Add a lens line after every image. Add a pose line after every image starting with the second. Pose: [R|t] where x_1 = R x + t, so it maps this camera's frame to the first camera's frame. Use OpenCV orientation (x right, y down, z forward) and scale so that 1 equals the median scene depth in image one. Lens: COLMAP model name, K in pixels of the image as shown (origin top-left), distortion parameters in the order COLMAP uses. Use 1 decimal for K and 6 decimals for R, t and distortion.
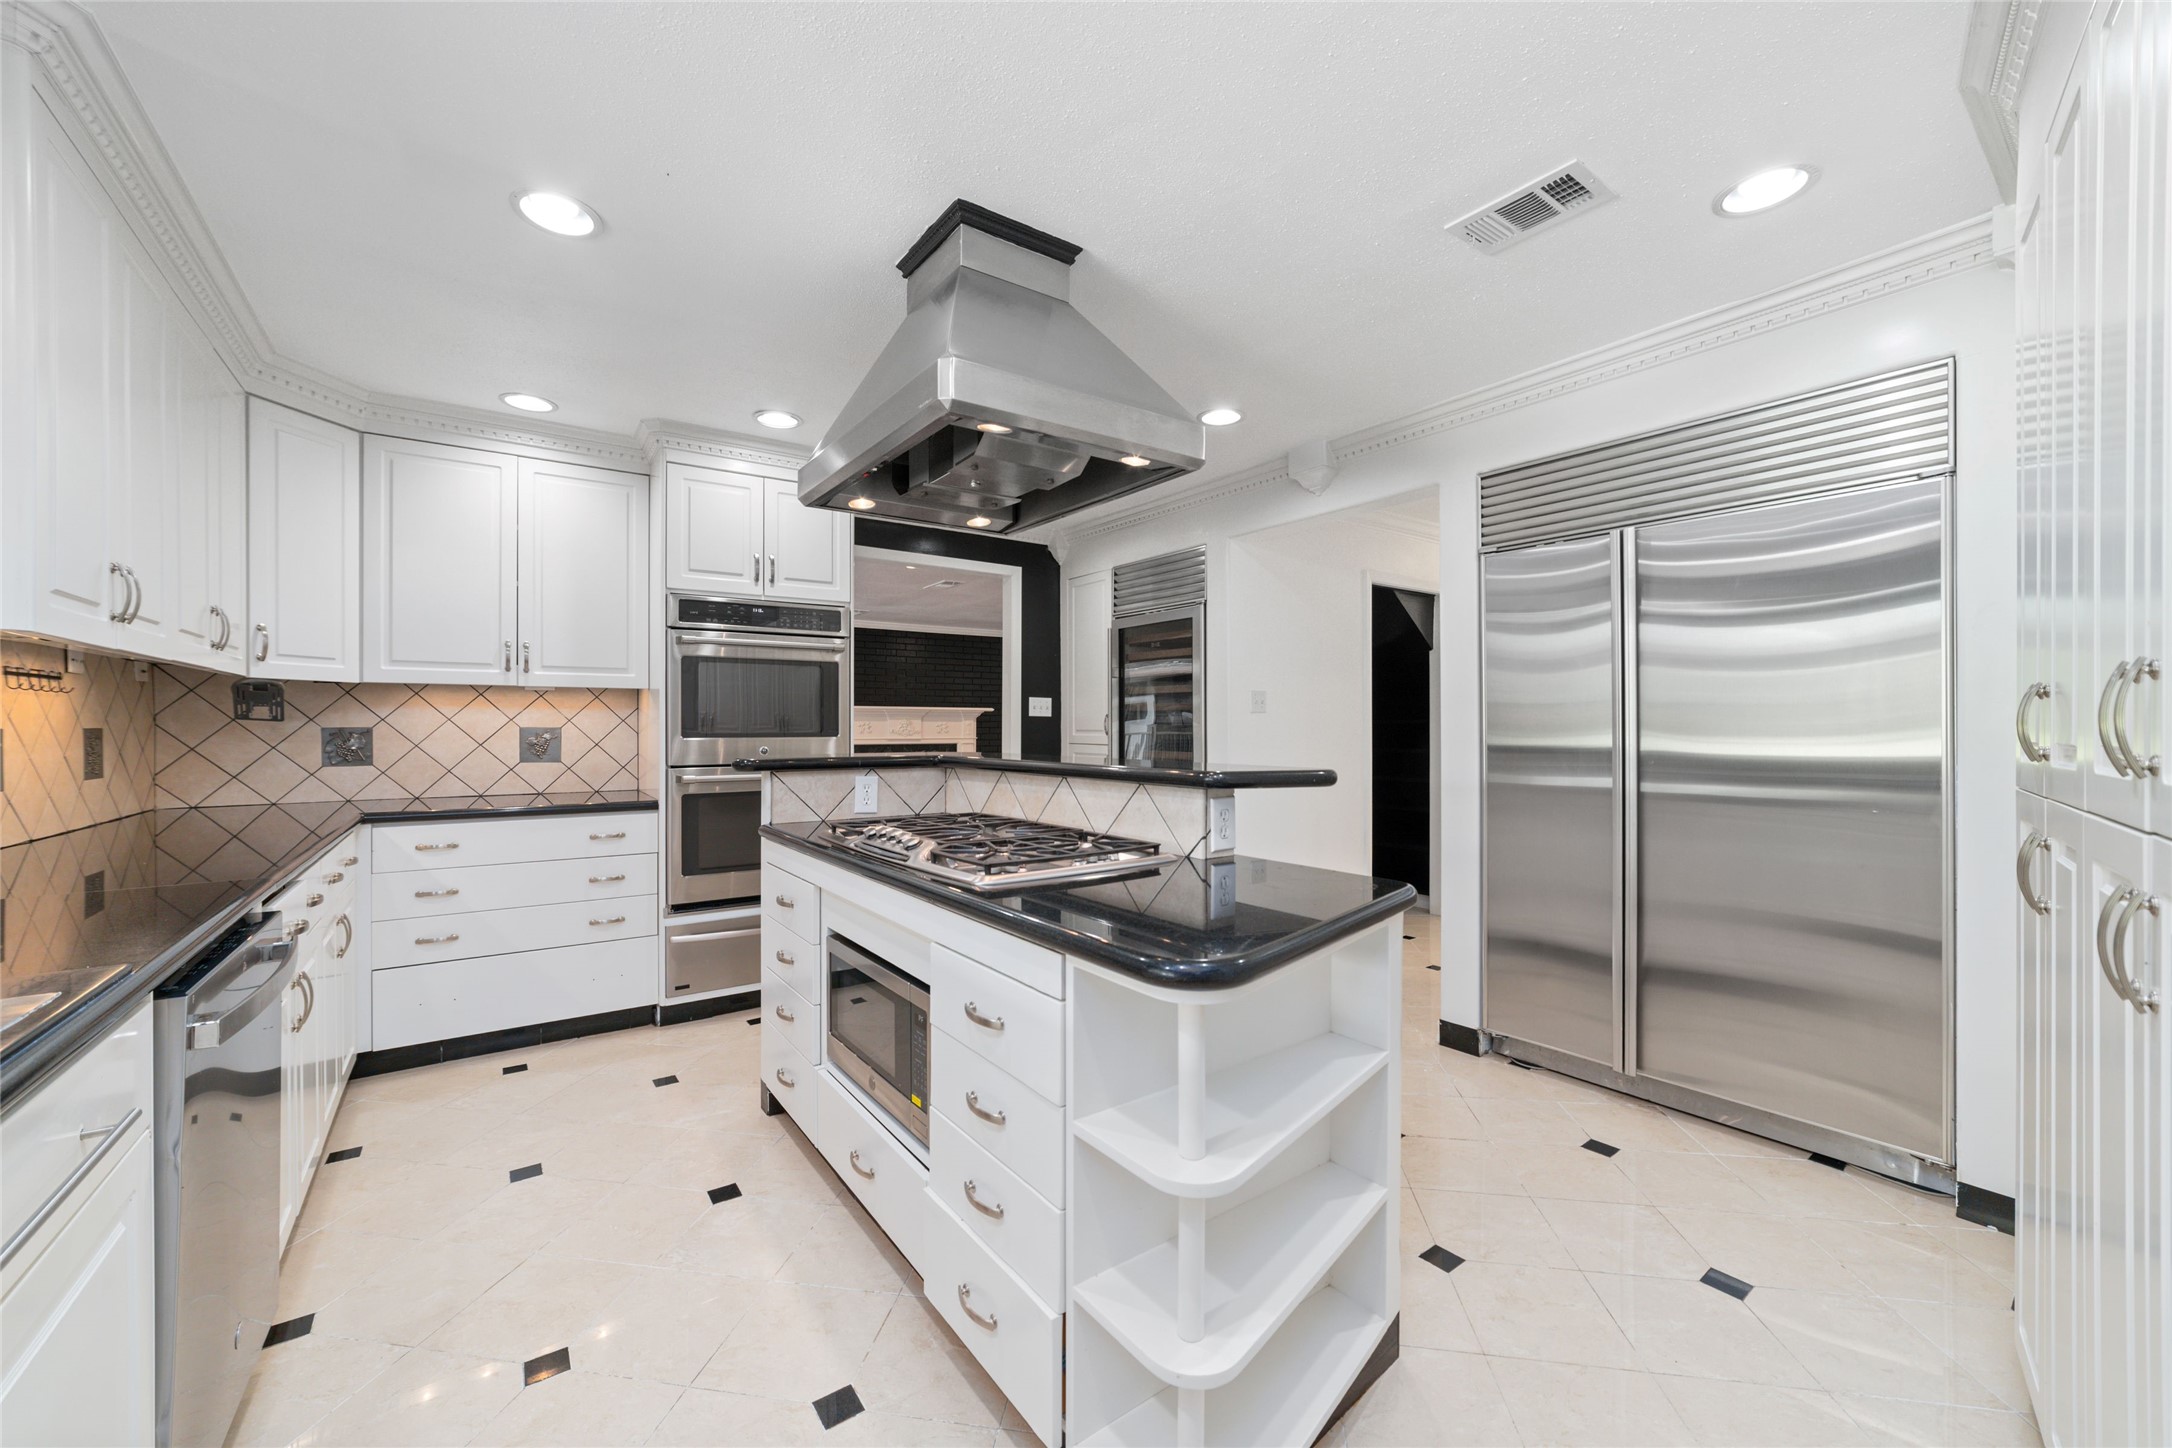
lens RADIAL K [[832.7, 0, 1079.1], [0, 832.7, 725.3], [0, 0, 1]] dist [-0.025557, 0.009948]
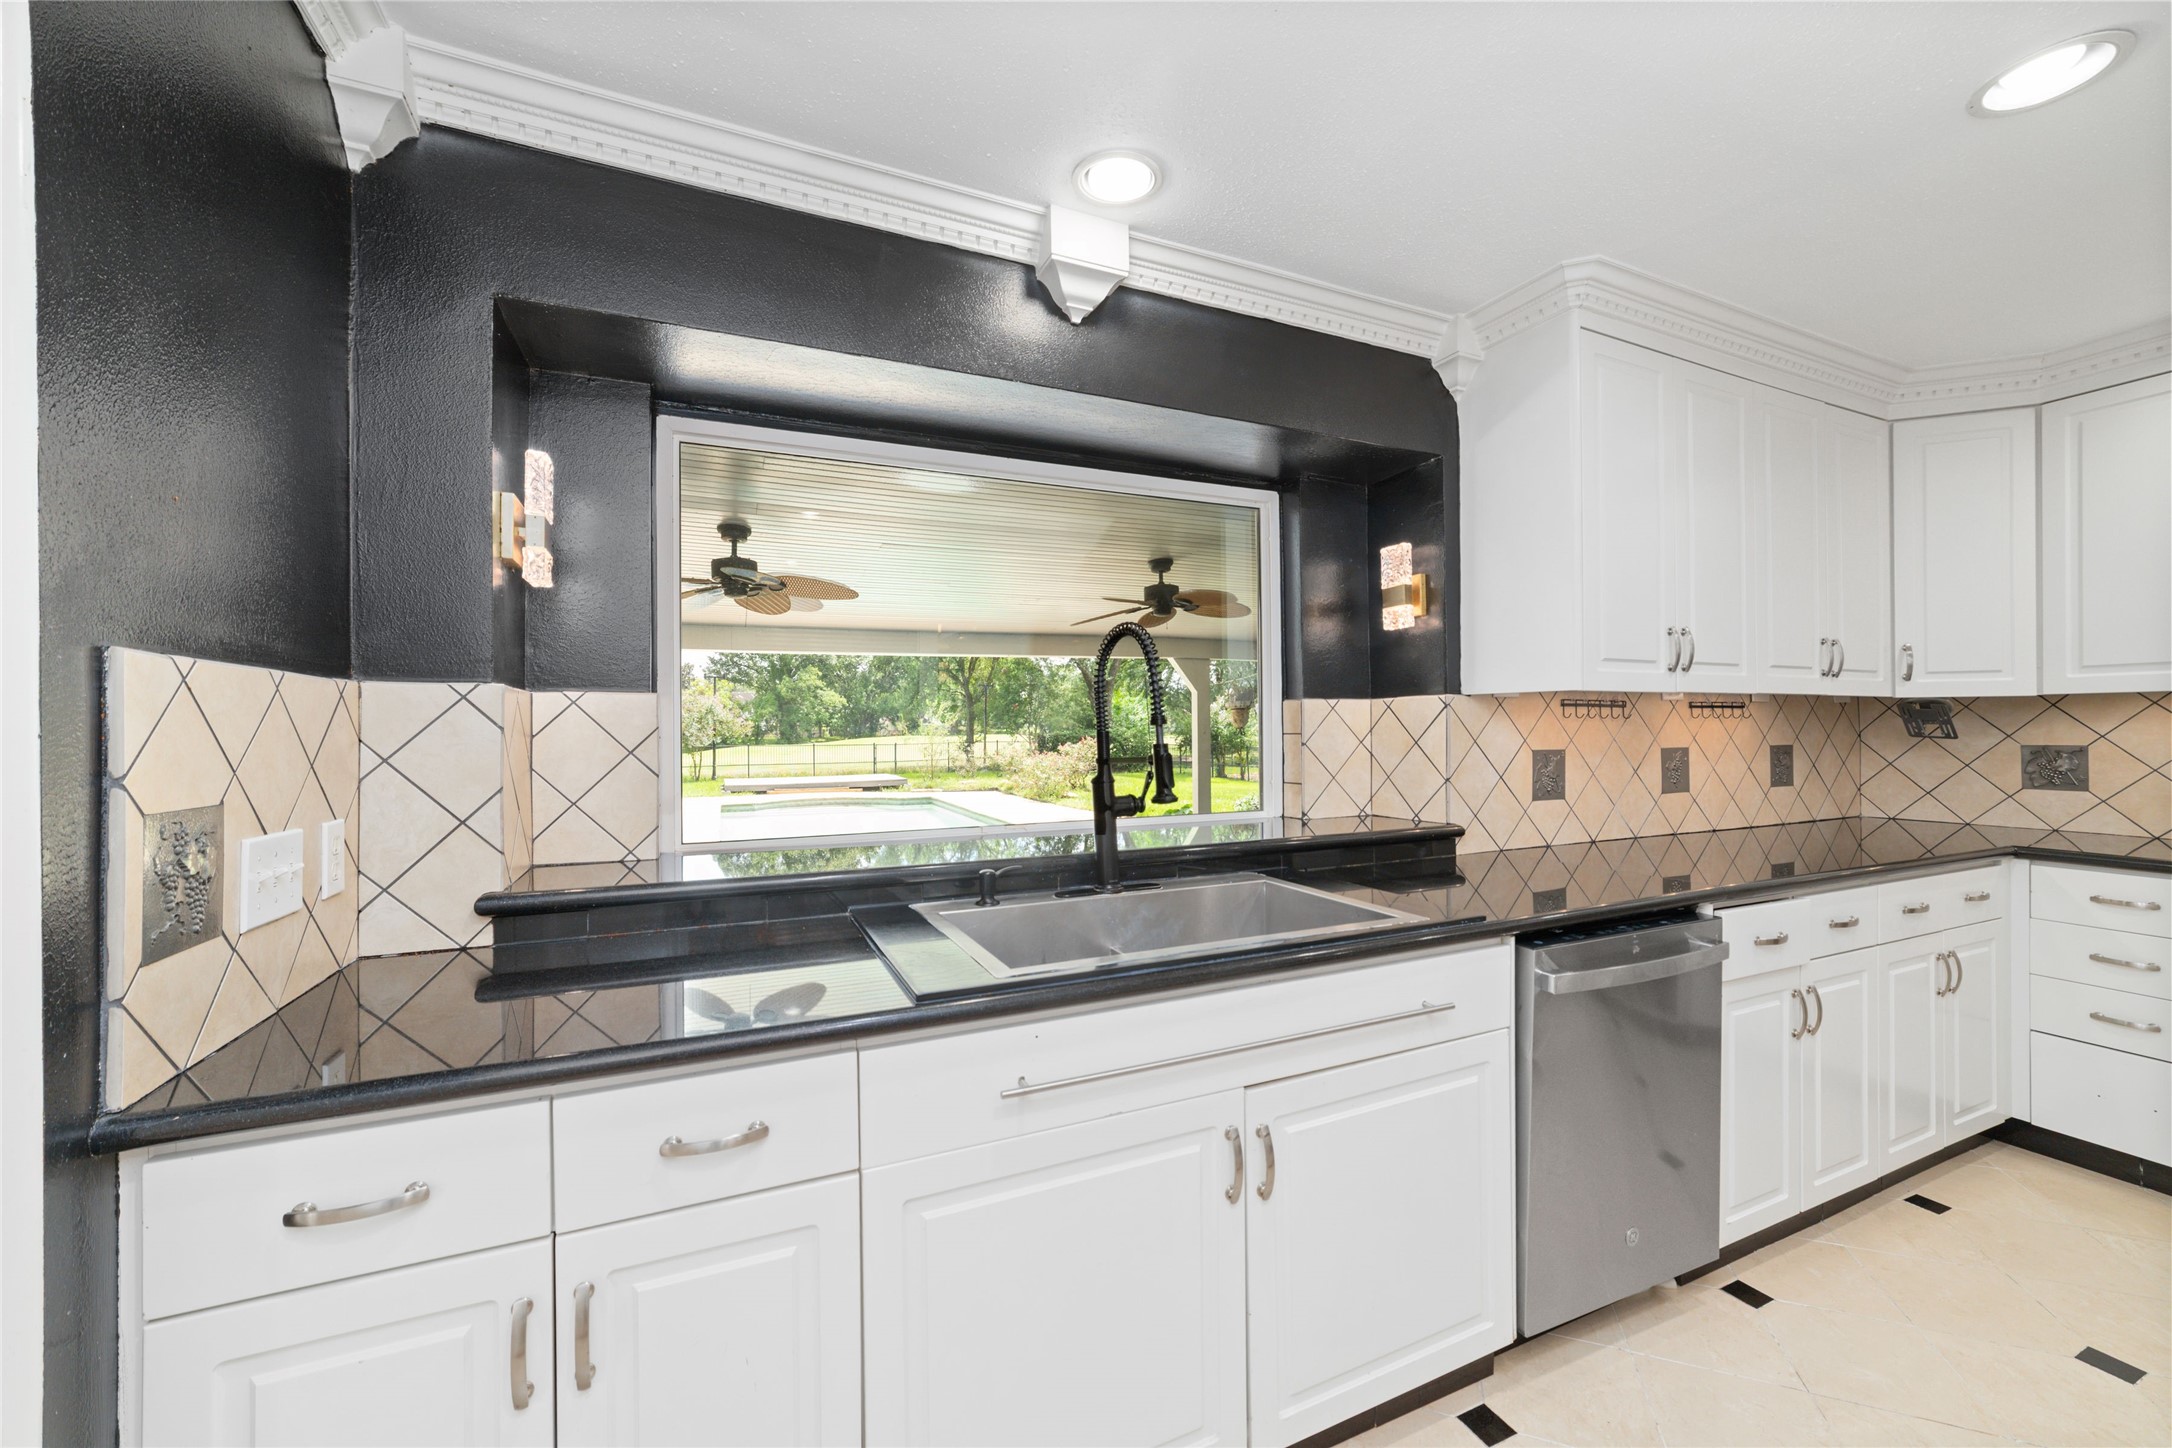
lens RADIAL K [[832.7, 0, 1079.1], [0, 832.7, 725.3], [0, 0, 1]] dist [-0.025557, 0.009948]
pose [[-0.206564, -0.001400, -0.978432, 0.171400], [0.004397, 0.999988, -0.002359, -0.021802], [0.978423, -0.004789, -0.206555, 0.178977]]
